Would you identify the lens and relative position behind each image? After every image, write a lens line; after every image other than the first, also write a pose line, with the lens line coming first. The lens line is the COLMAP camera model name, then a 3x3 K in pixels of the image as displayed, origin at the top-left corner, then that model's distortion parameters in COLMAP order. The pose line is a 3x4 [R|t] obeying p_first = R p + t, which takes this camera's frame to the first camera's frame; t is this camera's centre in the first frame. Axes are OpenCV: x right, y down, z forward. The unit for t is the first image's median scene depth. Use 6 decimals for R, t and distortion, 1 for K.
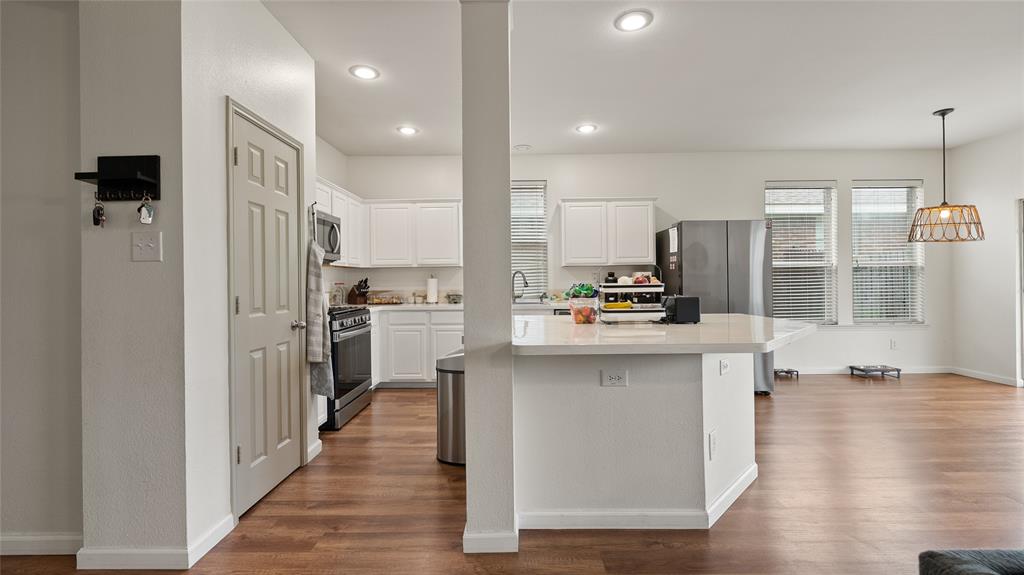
lens RADIAL K [[418.9, 0, 514.3], [0, 418.9, 278.0], [0, 0, 1]] dist [-0.000335, 0.000024]
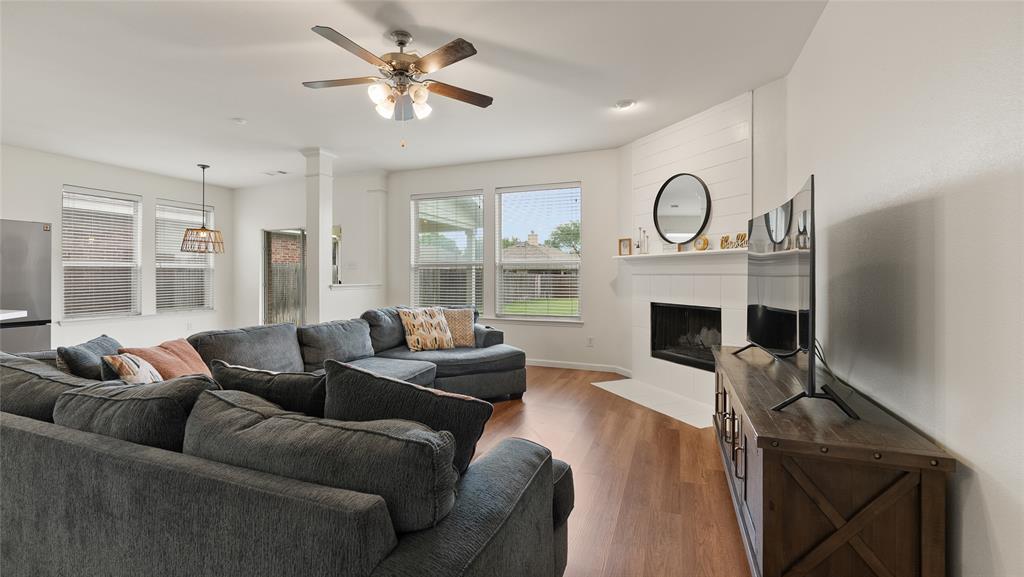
lens RADIAL K [[418.9, 0, 514.3], [0, 418.9, 279.0], [0, 0, 1]] dist [-0.000335, 0.000024]
pose [[0.346172, 0.003961, 0.938163, 0.004094], [-0.008828, 0.999961, -0.000965, -0.001174], [-0.938130, -0.007948, 0.346193, -0.439633]]
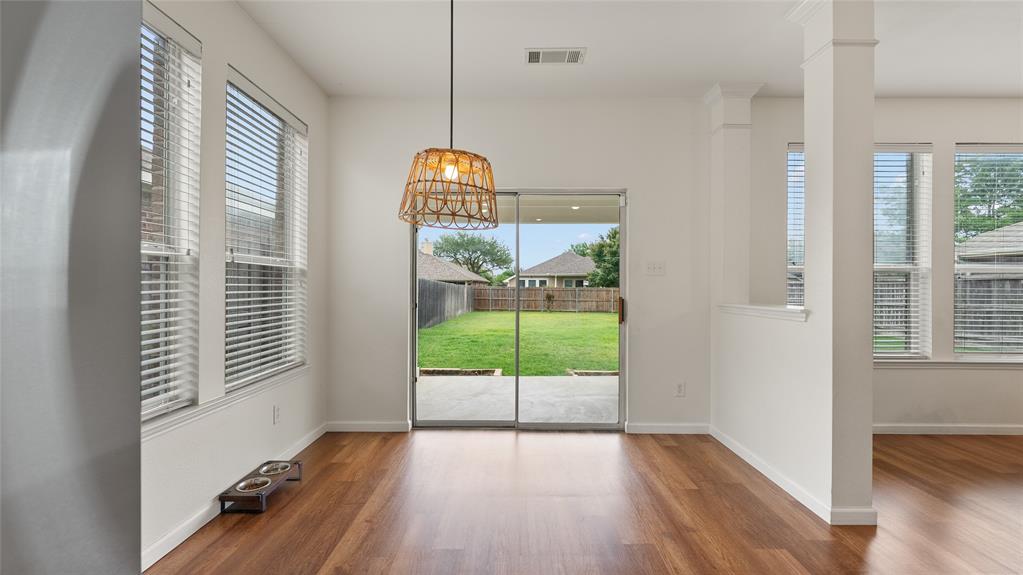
lens RADIAL K [[412.7, 0, 511.5], [0, 412.7, 287.5], [0, 0, 1]] dist [-0.012955, -0.000018]
pose [[-0.007555, 0.010412, 0.999917, 0.383788], [-0.008234, 0.999911, -0.010474, 0.001945], [-0.999938, -0.008313, -0.007469, 0.708812]]
